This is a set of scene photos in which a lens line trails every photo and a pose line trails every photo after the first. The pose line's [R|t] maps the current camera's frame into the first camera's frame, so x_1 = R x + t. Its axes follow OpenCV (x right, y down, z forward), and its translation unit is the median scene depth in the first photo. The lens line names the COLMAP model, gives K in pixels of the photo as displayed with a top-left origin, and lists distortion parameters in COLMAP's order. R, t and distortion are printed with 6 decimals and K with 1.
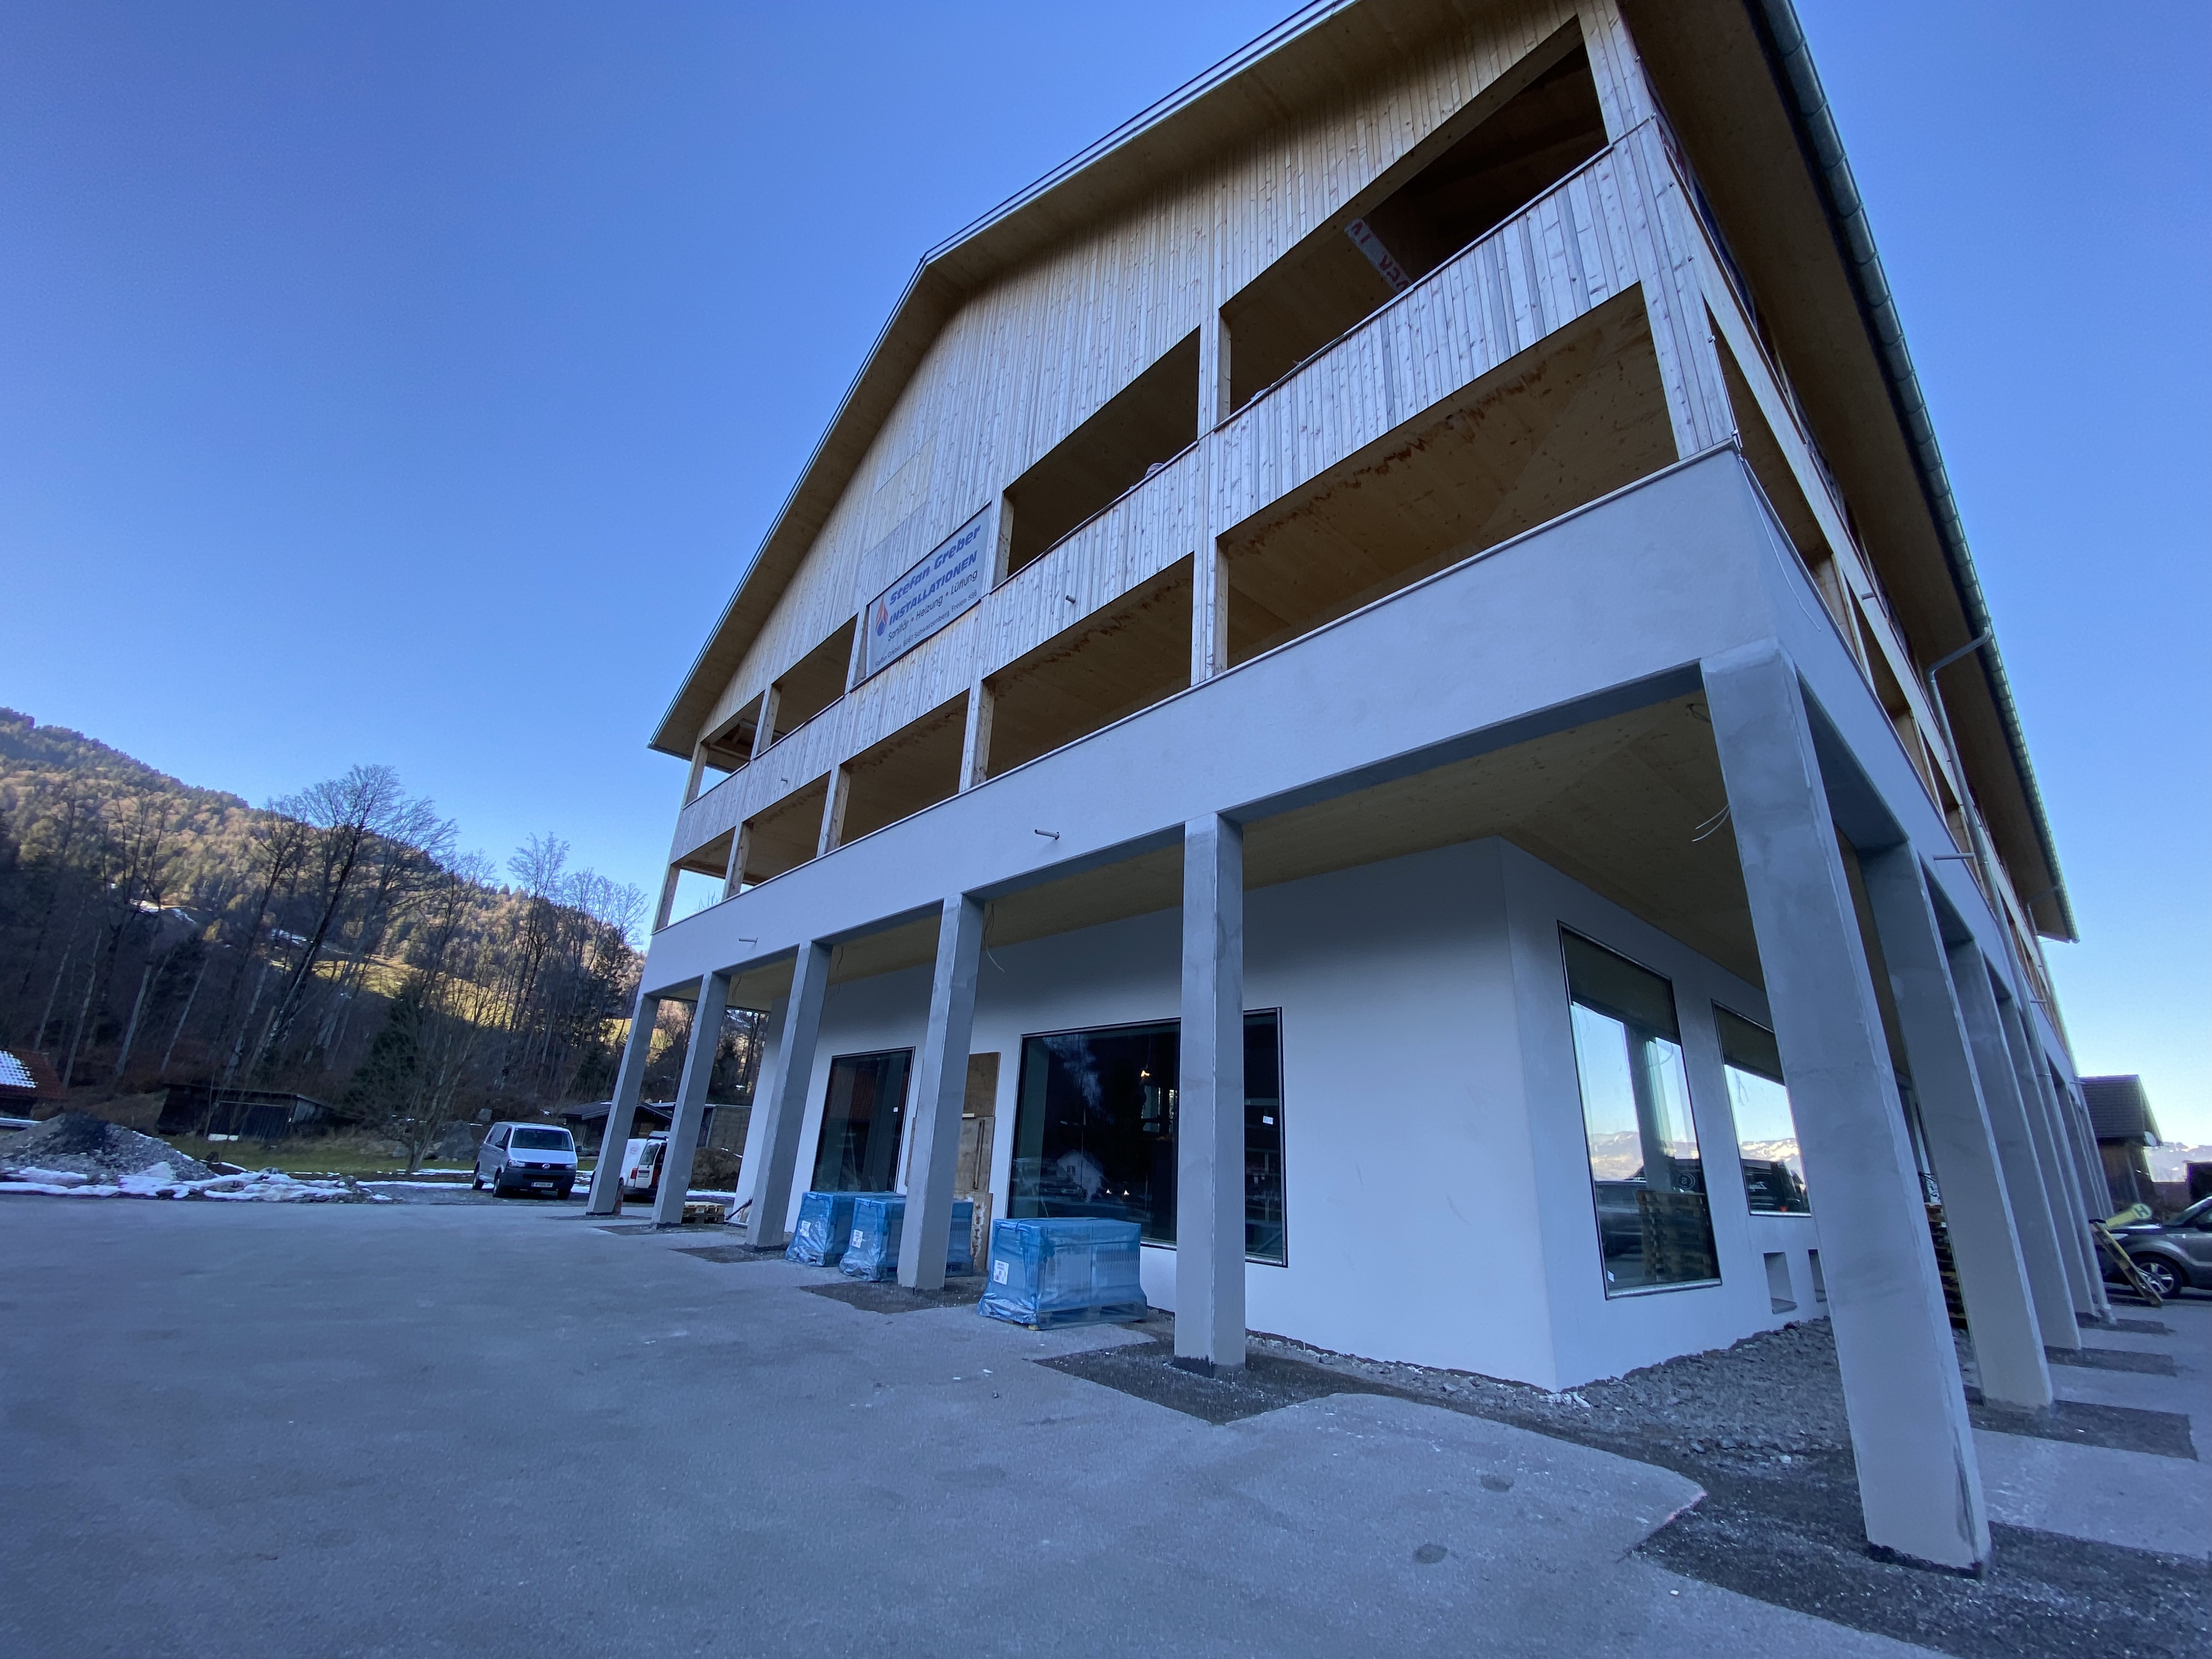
lens RADIAL K [[904.7, 0, 1106.0], [0, 904.7, 829.5], [0, 0, 1]] dist [0.014501, -0.020352]
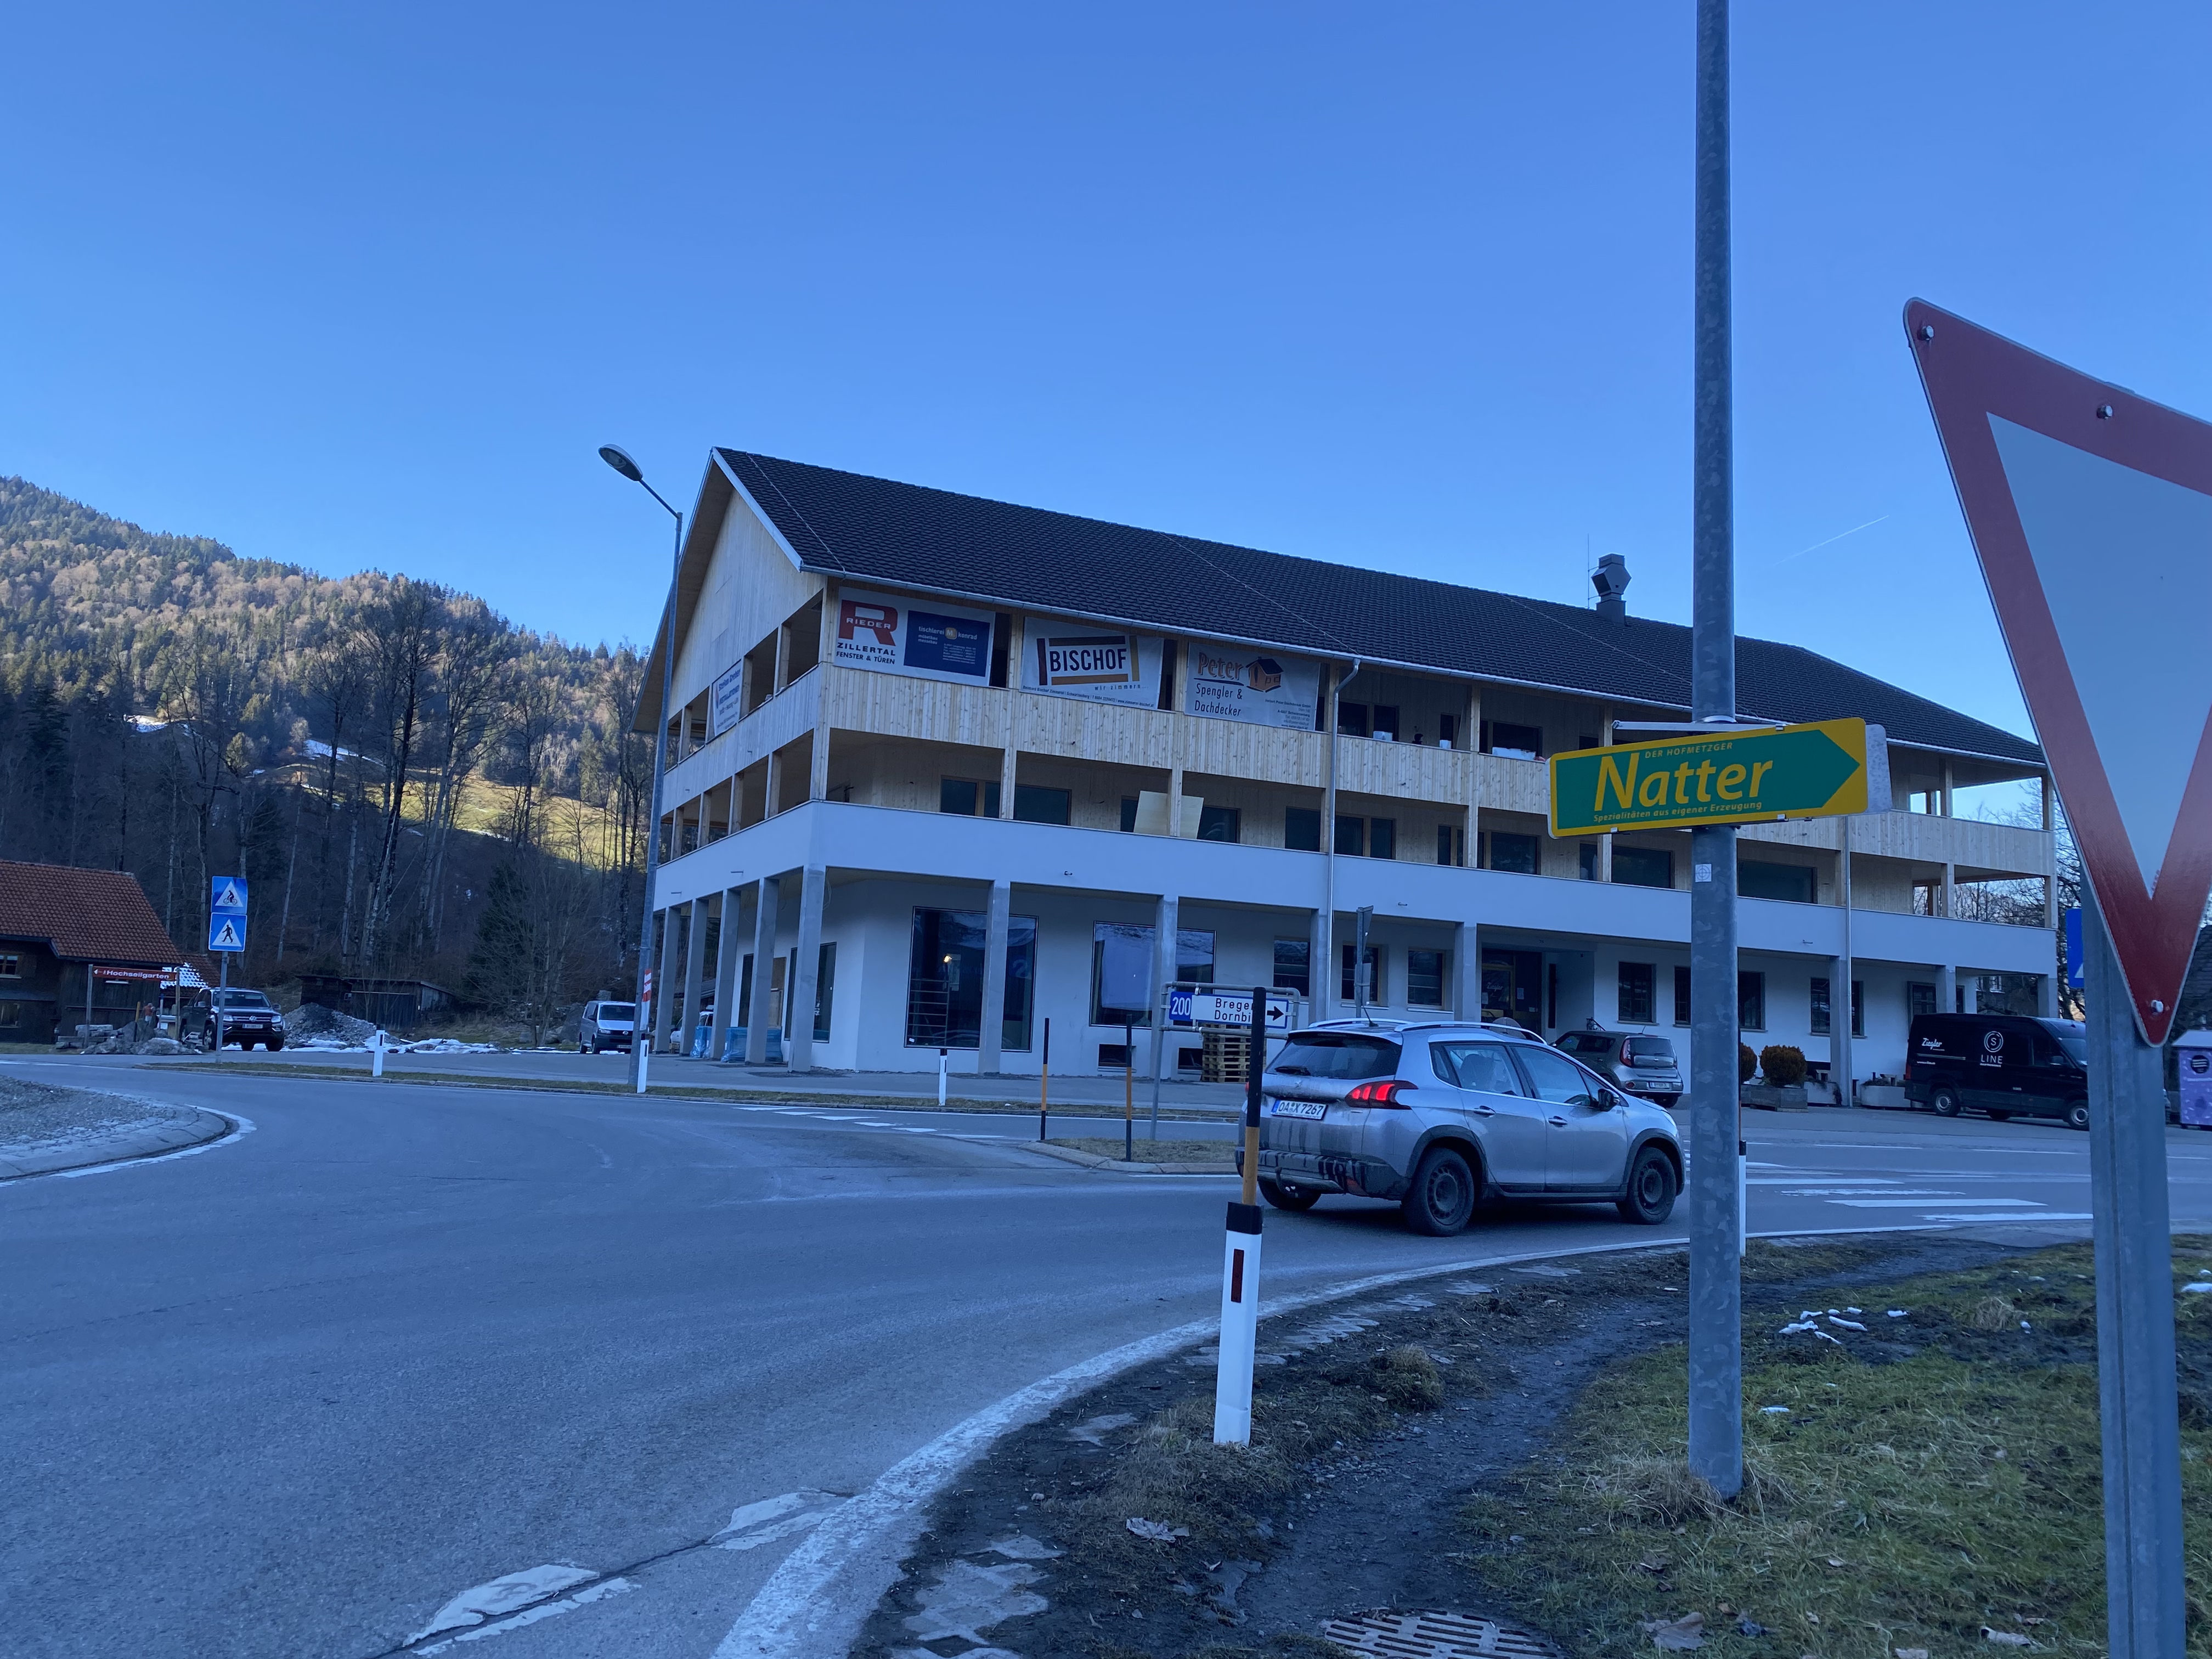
lens RADIAL K [[1680.5, 0, 1106.0], [0, 1680.5, 829.5], [0, 0, 1]] dist [0.000792, 0.003322]
pose [[0.953410, -0.047374, -0.297935, 0.249356], [0.109308, 0.974733, 0.194800, -0.098343], [0.281179, -0.218291, 0.934499, -0.320144]]
